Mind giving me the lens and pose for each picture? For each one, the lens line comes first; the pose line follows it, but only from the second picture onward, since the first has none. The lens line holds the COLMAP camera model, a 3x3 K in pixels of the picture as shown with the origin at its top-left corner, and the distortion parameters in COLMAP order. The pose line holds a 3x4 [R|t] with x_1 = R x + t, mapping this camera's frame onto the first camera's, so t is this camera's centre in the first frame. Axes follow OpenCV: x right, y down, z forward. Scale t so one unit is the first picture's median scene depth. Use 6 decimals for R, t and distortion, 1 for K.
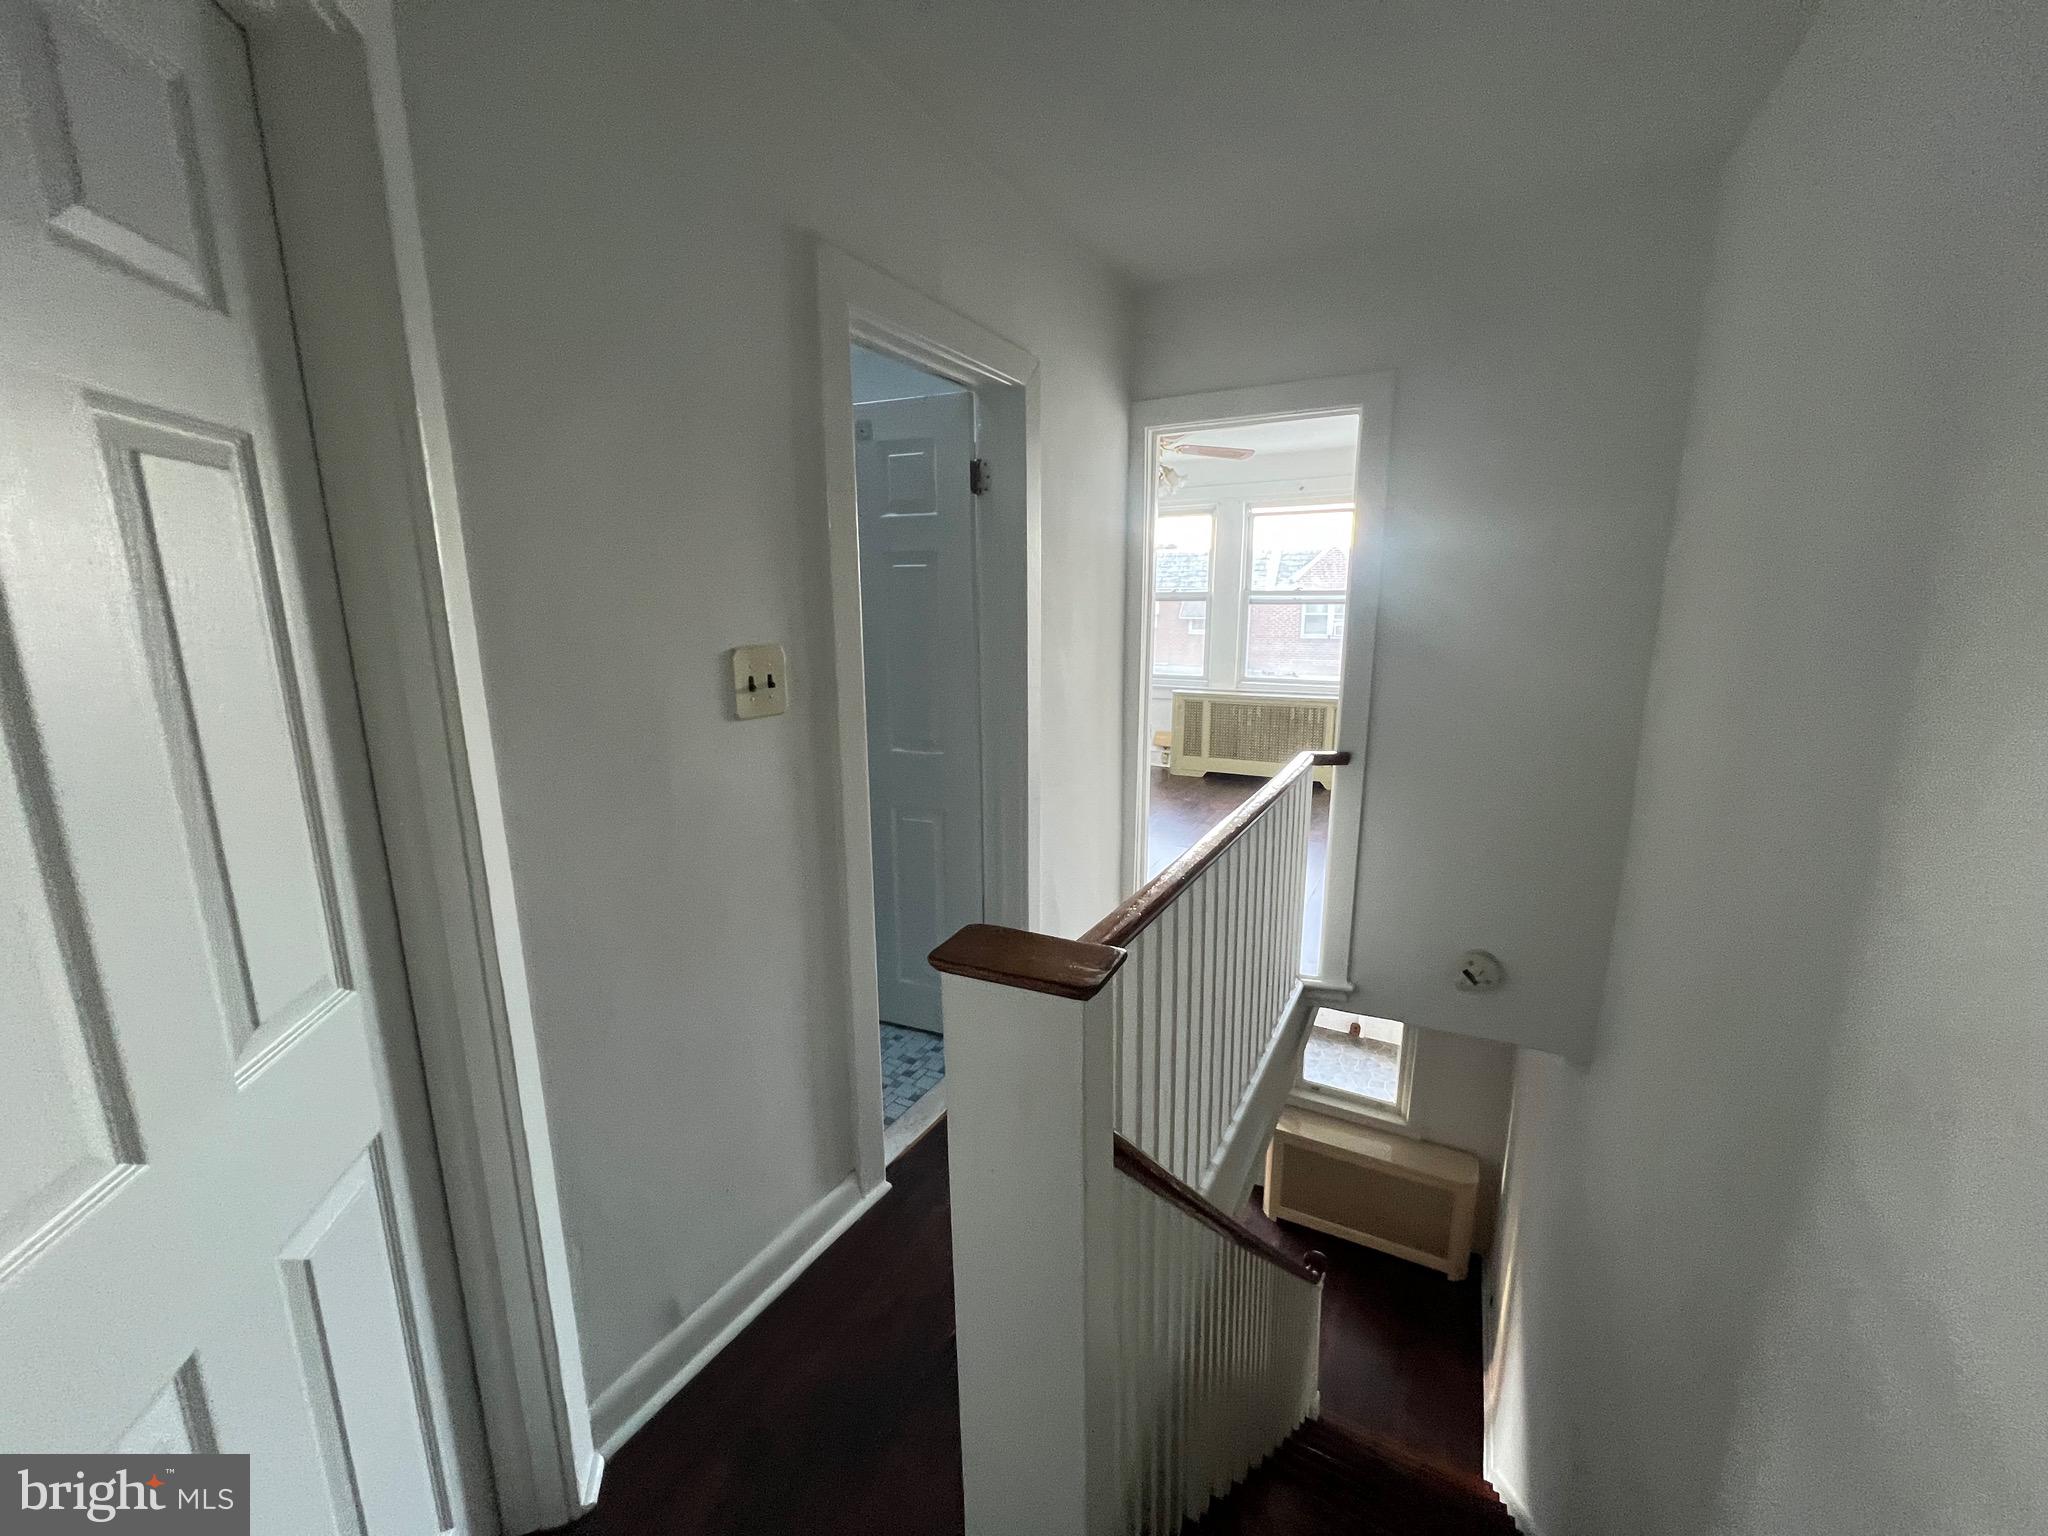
lens RADIAL K [[829.8, 0, 1030.1], [0, 829.8, 773.5], [0, 0, 1]] dist [-0.003687, 0.000240]
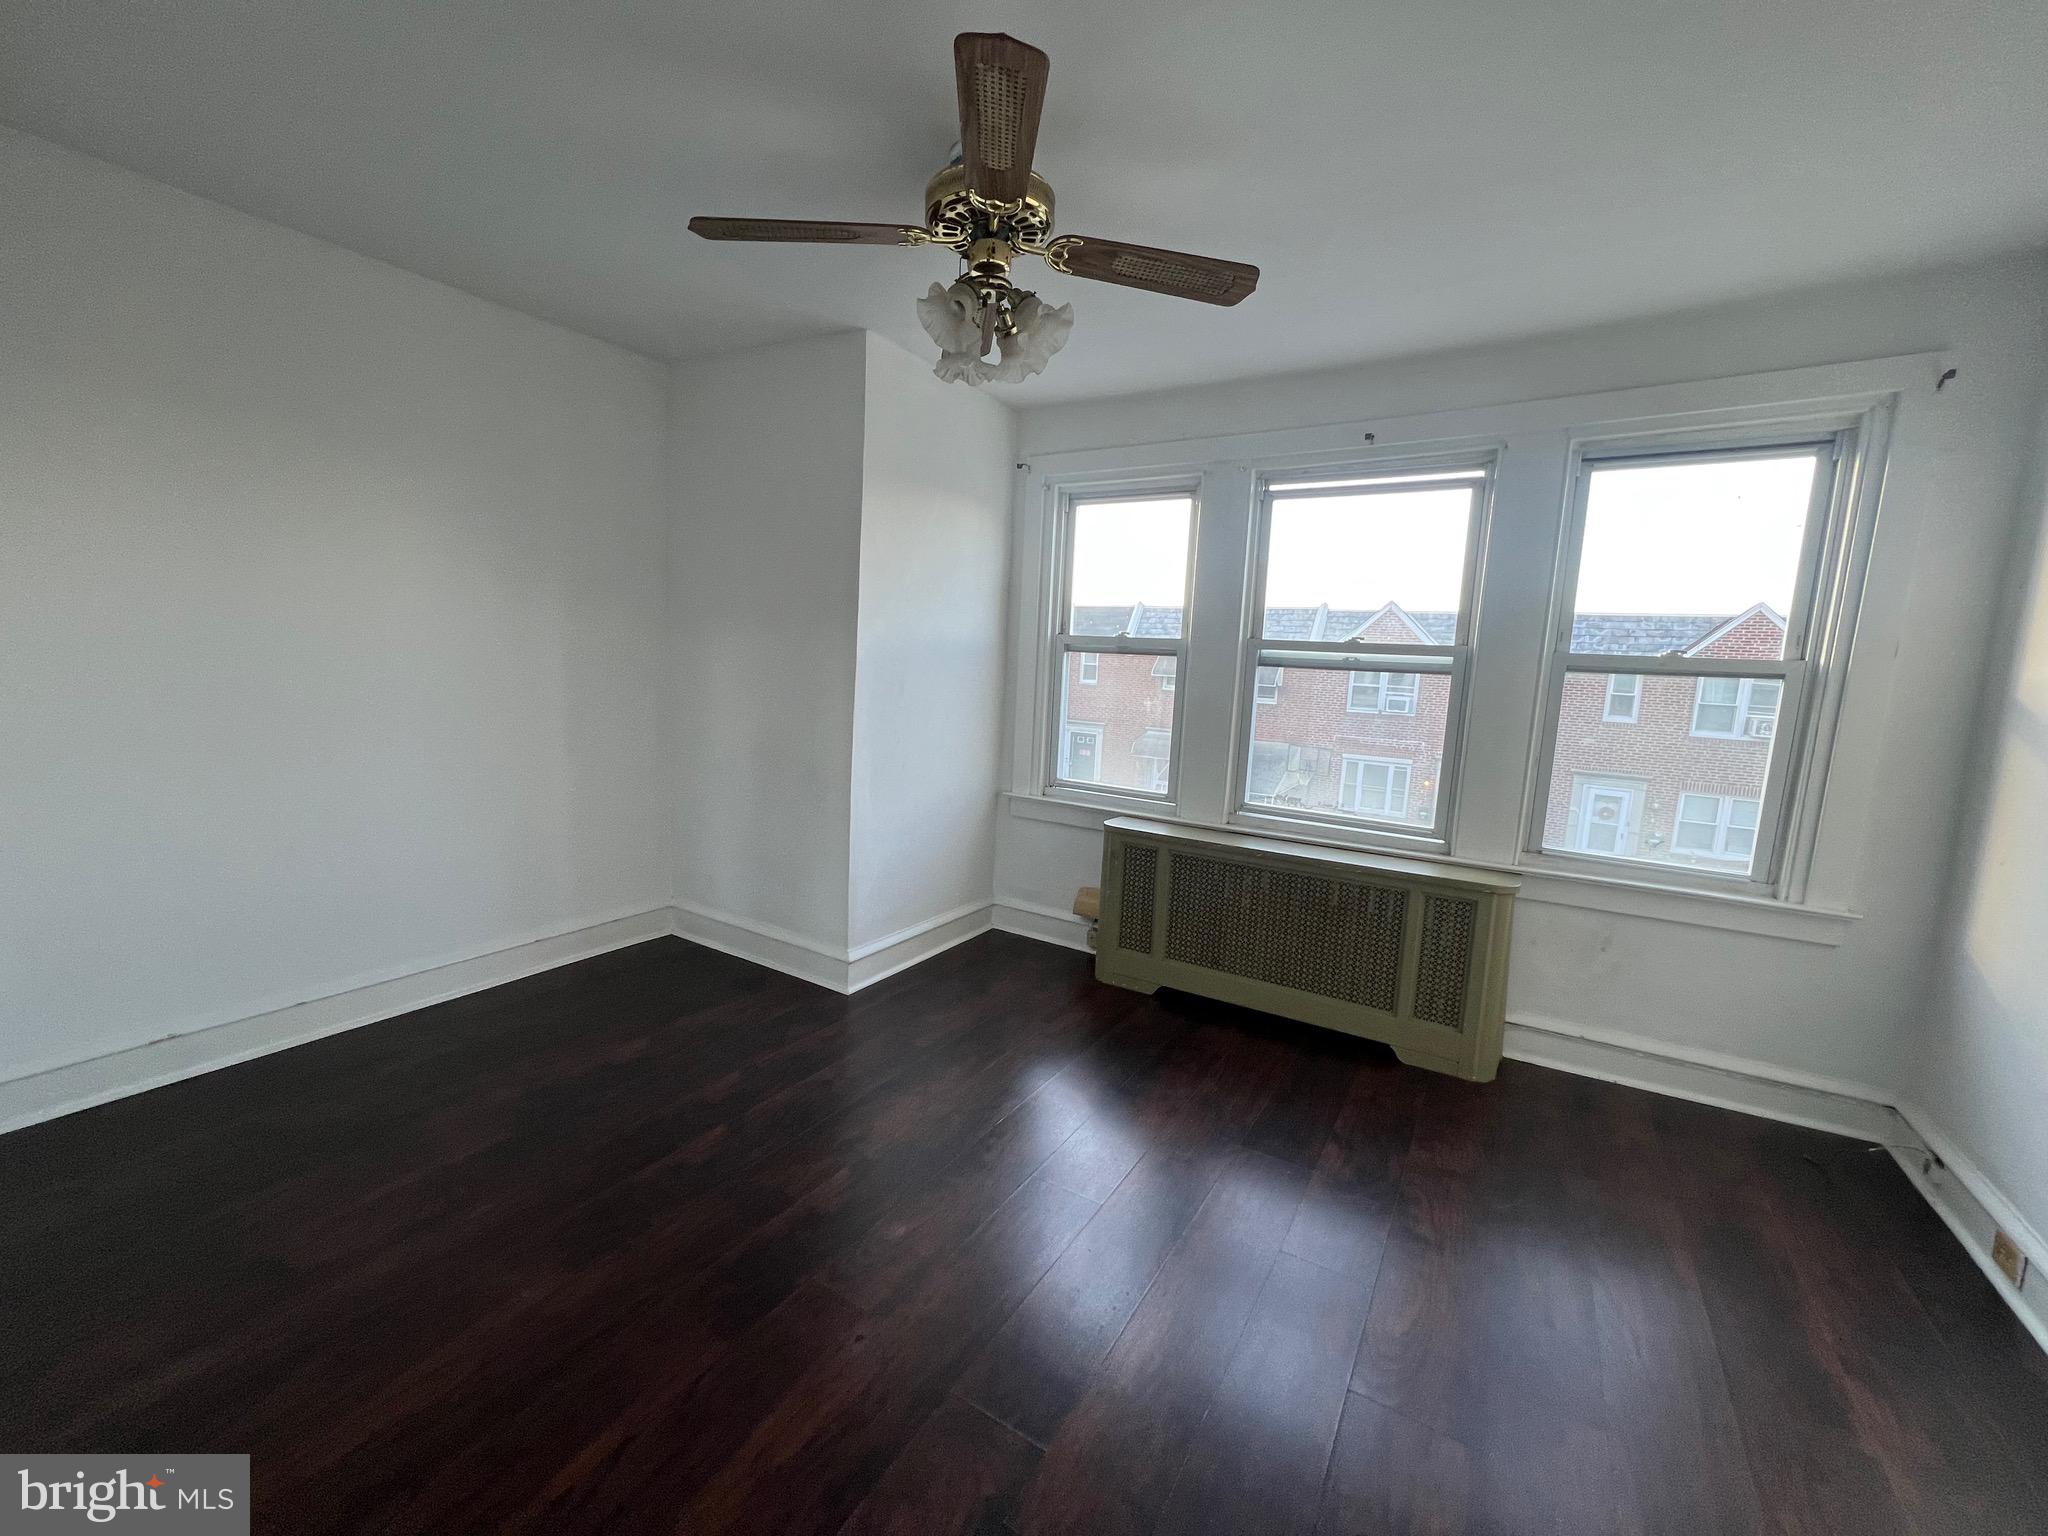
lens RADIAL K [[829.8, 0, 1012.0], [0, 829.8, 771.2], [0, 0, 1]] dist [-0.003687, 0.000240]
pose [[0.996375, 0.056574, -0.063527, 0.147486], [-0.060677, 0.996063, -0.064624, -0.095250], [0.059621, 0.068244, 0.995886, 0.476780]]
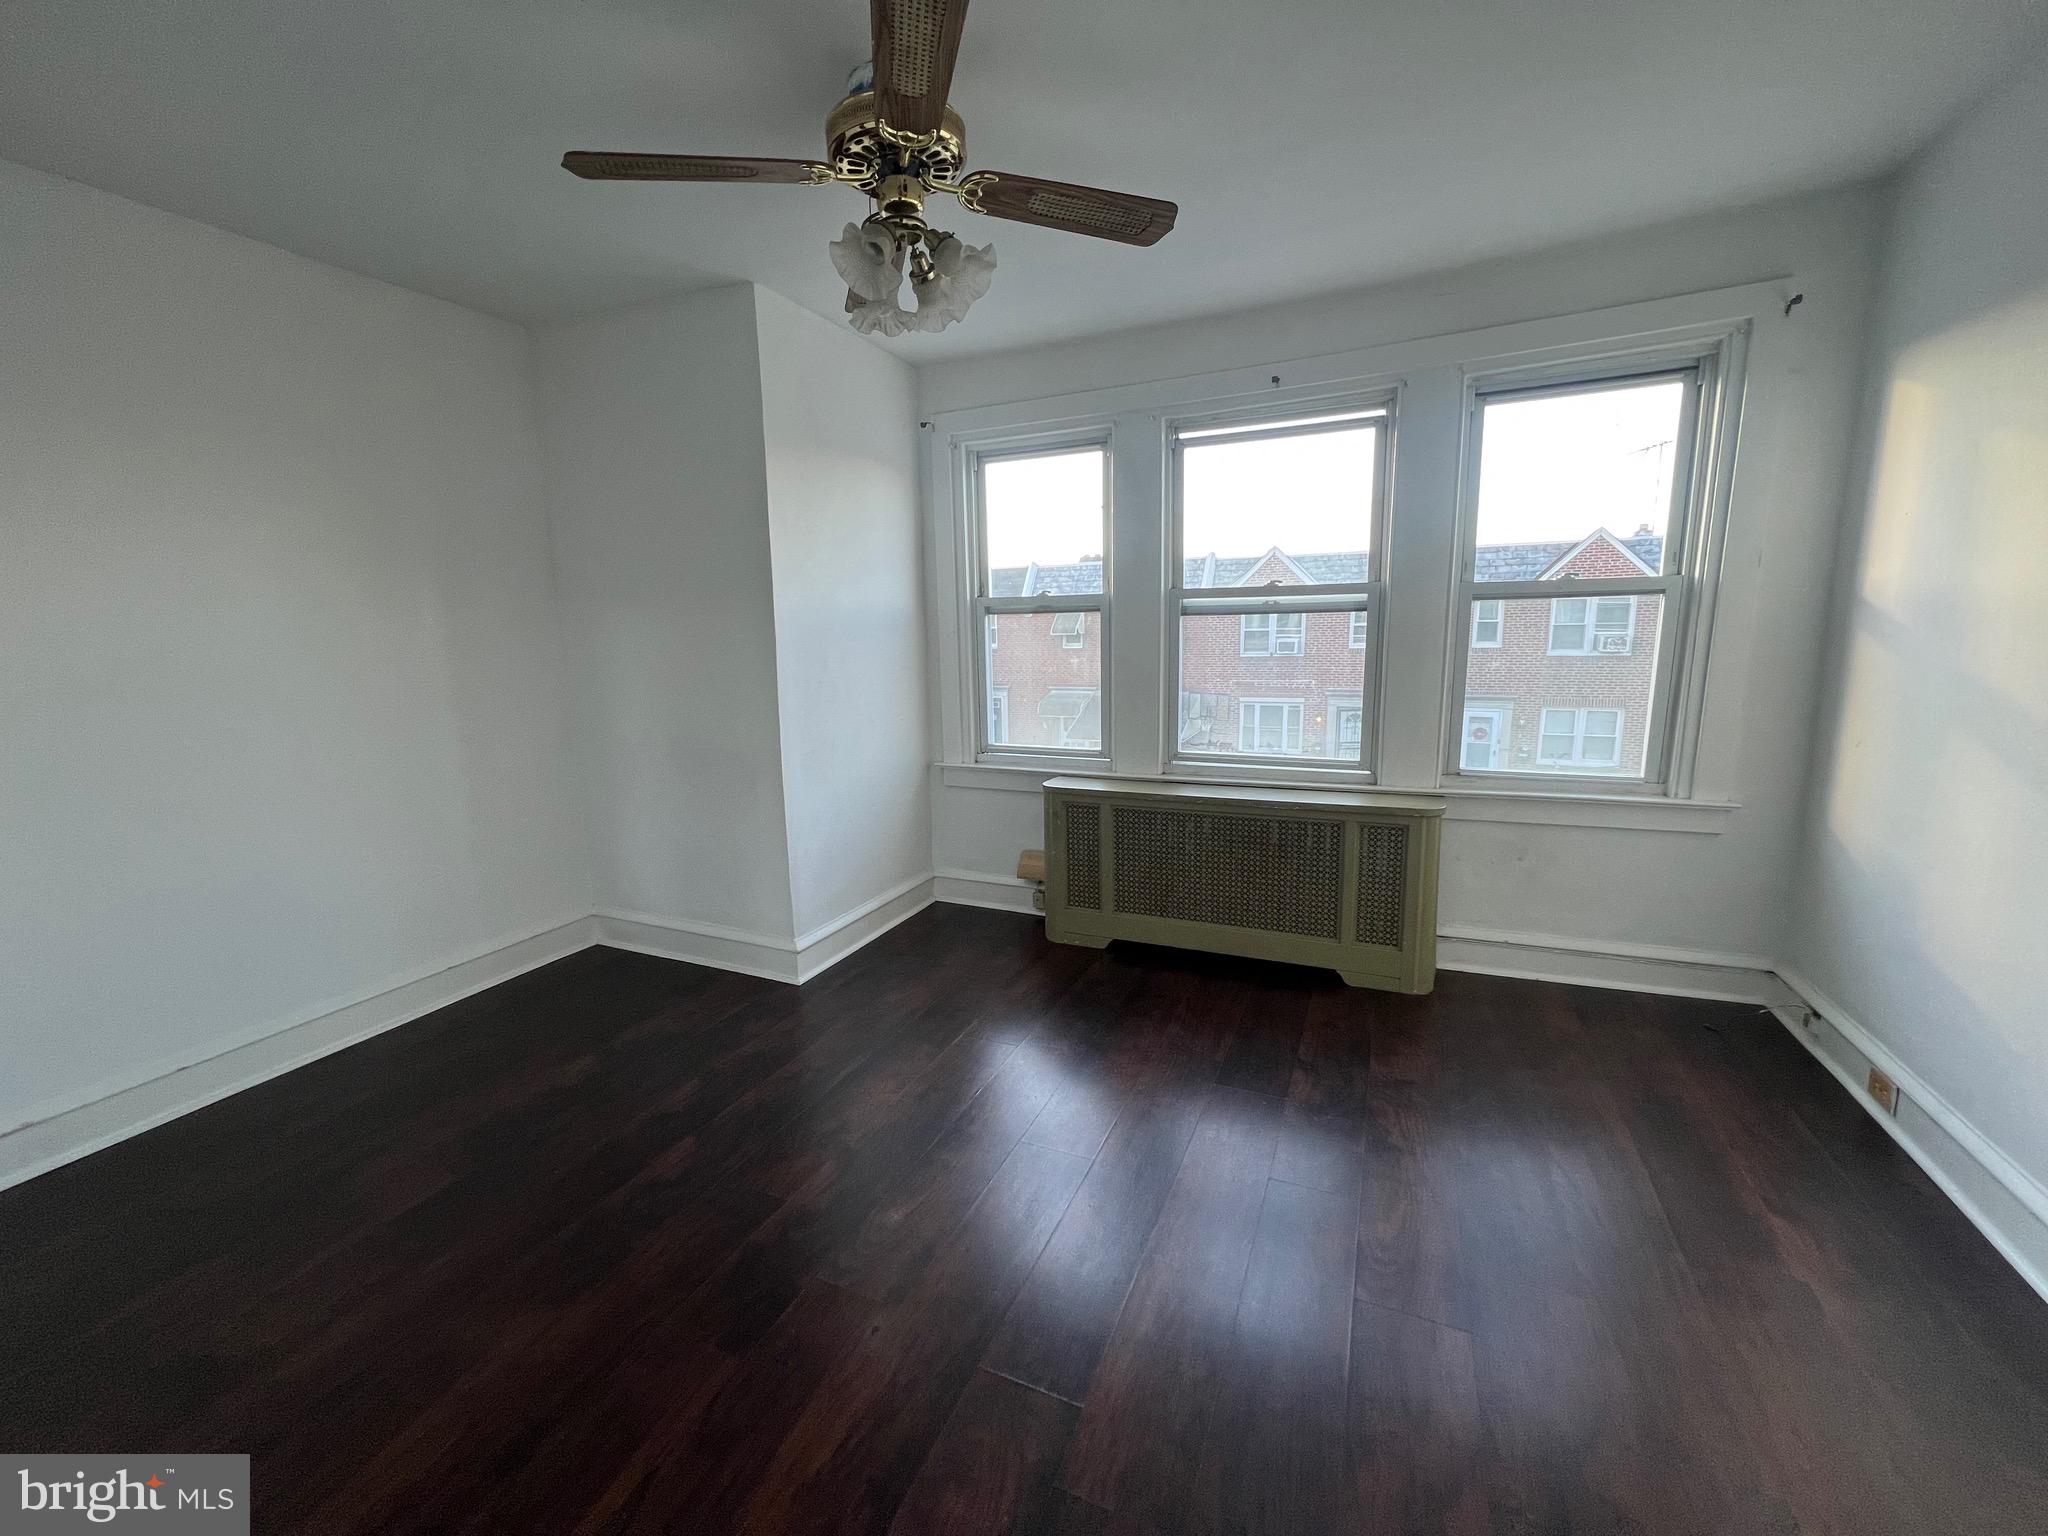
lens RADIAL K [[829.8, 0, 1017.5], [0, 829.8, 772.6], [0, 0, 1]] dist [-0.003687, 0.000240]
pose [[0.997916, -0.031681, 0.056207, 0.128517], [0.033100, 0.999152, -0.024507, -0.095285], [-0.055383, 0.026316, 0.998118, 0.483809]]
